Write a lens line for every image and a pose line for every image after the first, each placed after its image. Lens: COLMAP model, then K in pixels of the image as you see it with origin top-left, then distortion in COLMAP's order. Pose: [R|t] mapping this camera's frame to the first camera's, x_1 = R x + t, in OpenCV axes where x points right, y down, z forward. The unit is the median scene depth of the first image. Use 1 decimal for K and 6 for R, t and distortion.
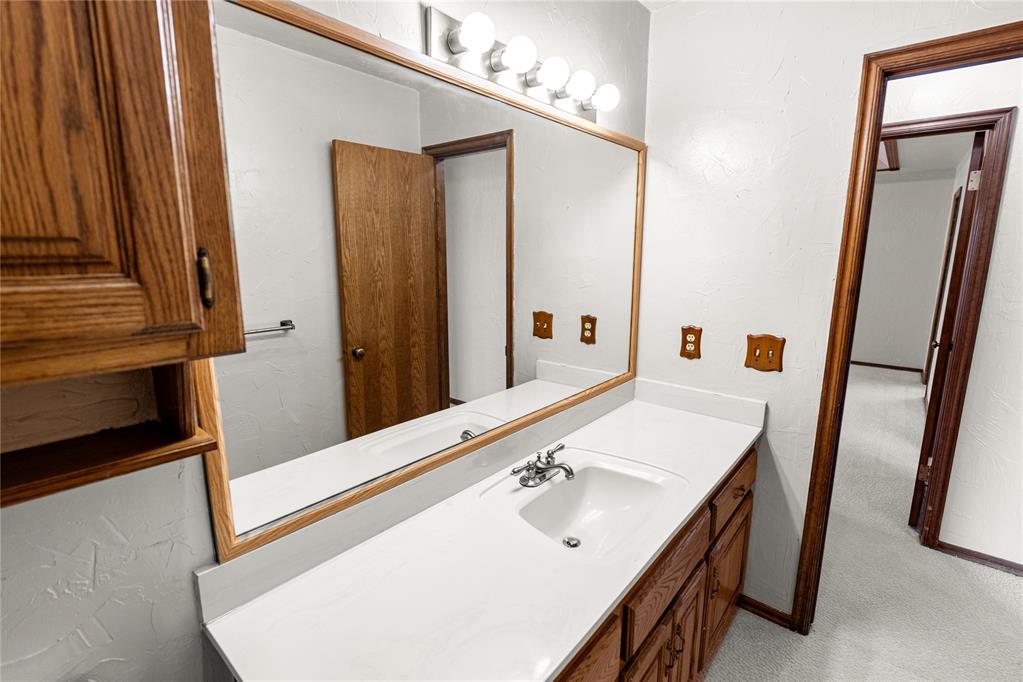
lens RADIAL K [[478.3, 0, 510.7], [0, 478.3, 343.5], [0, 0, 1]] dist [-0.007039, 0.000181]
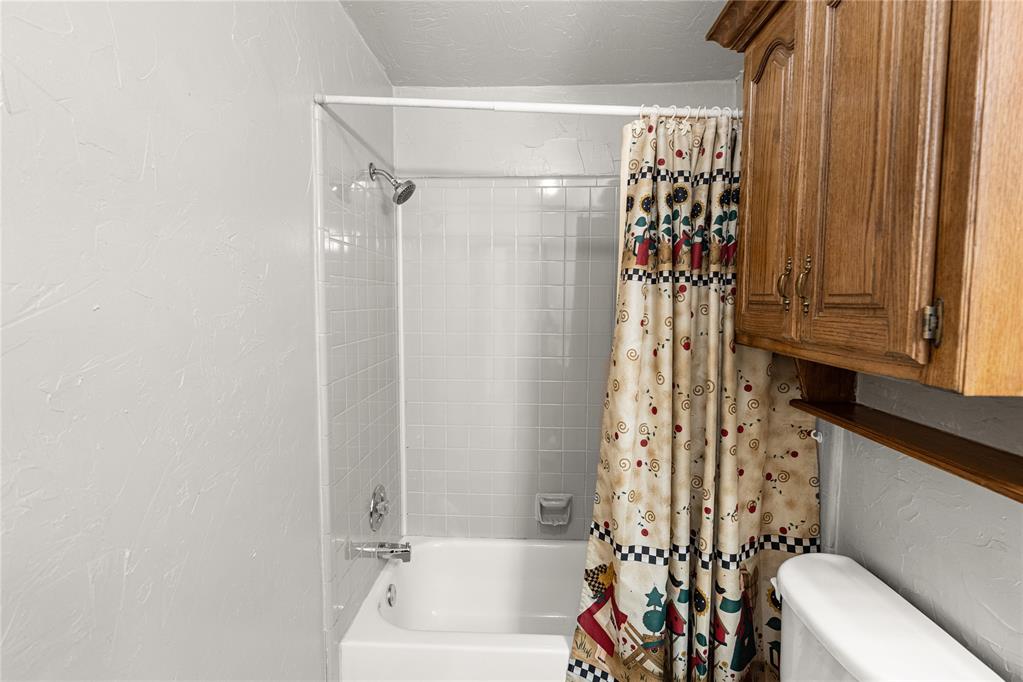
lens RADIAL K [[478.3, 0, 507.6], [0, 478.3, 337.9], [0, 0, 1]] dist [-0.007039, 0.000181]
pose [[-0.799927, 0.038283, -0.598875, 1.106618], [-0.119552, 0.967792, 0.221552, -0.273280], [0.588068, 0.248822, -0.769587, 1.494730]]
